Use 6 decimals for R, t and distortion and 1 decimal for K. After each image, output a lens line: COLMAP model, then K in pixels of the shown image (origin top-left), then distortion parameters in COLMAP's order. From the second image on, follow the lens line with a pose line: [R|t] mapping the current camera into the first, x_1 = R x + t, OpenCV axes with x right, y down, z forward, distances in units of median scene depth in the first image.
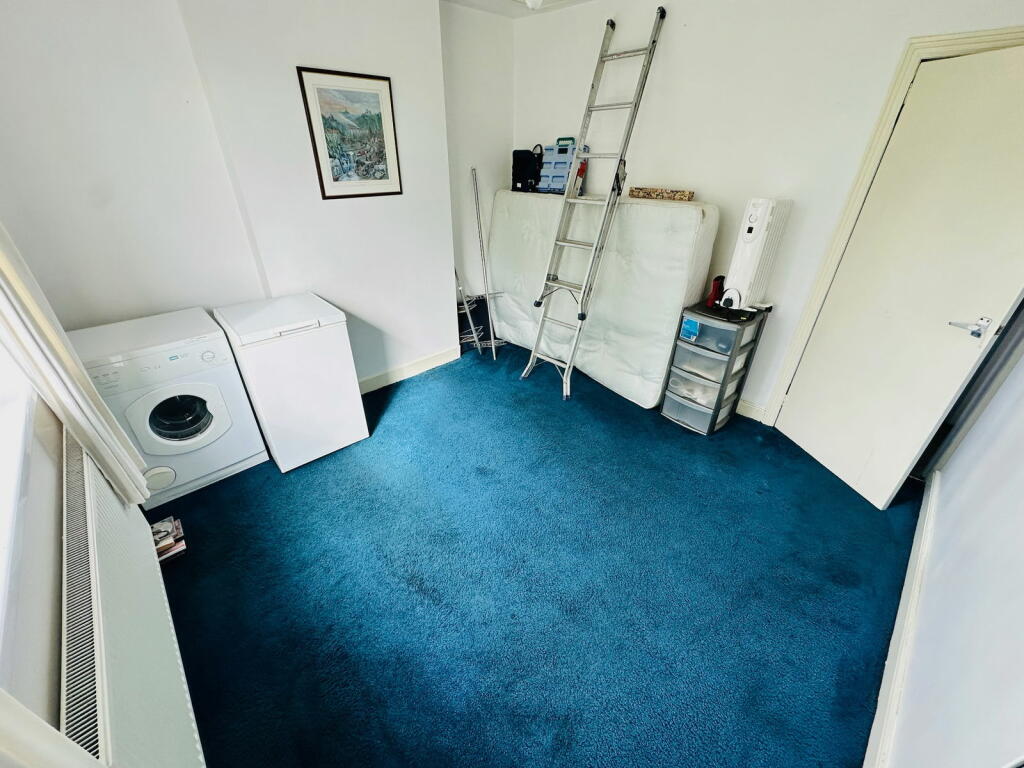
lens RADIAL K [[410.8, 0, 514.0], [0, 410.8, 386.9], [0, 0, 1]] dist [-0.002869, -0.000364]
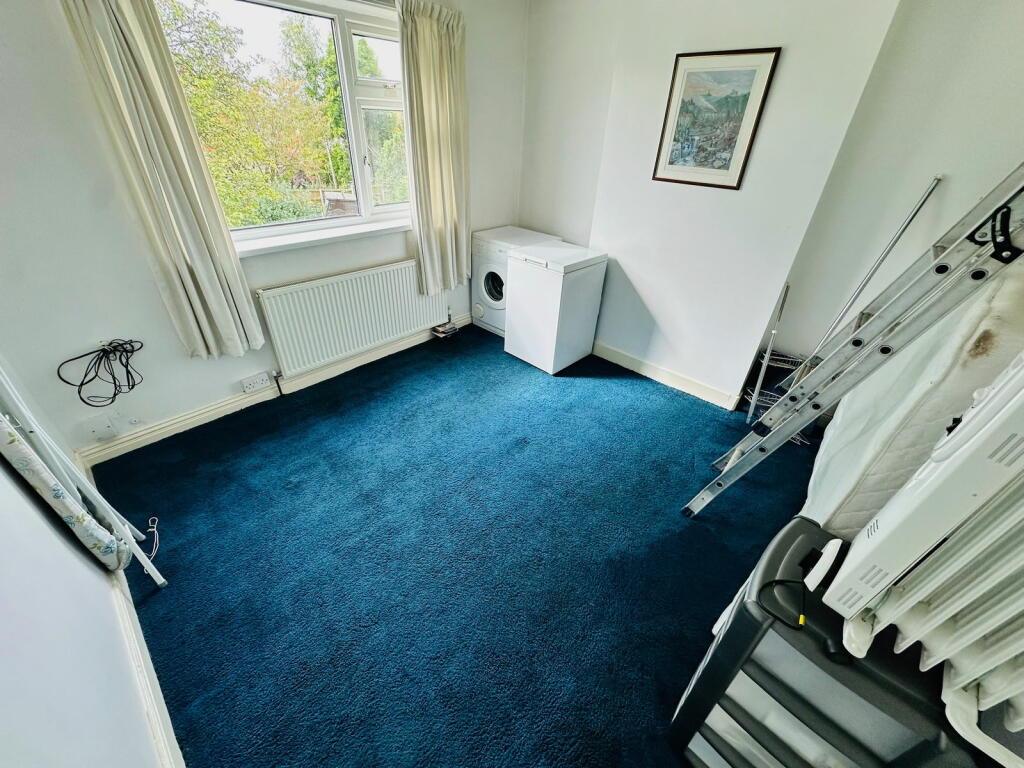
lens RADIAL K [[410.8, 0, 512.6], [0, 410.8, 389.6], [0, 0, 1]] dist [-0.002869, -0.000364]
pose [[0.054747, 0.536750, -0.841964, 0.722654], [-0.531739, 0.729386, 0.430406, -0.323893], [0.845137, 0.424142, 0.325343, 0.573319]]
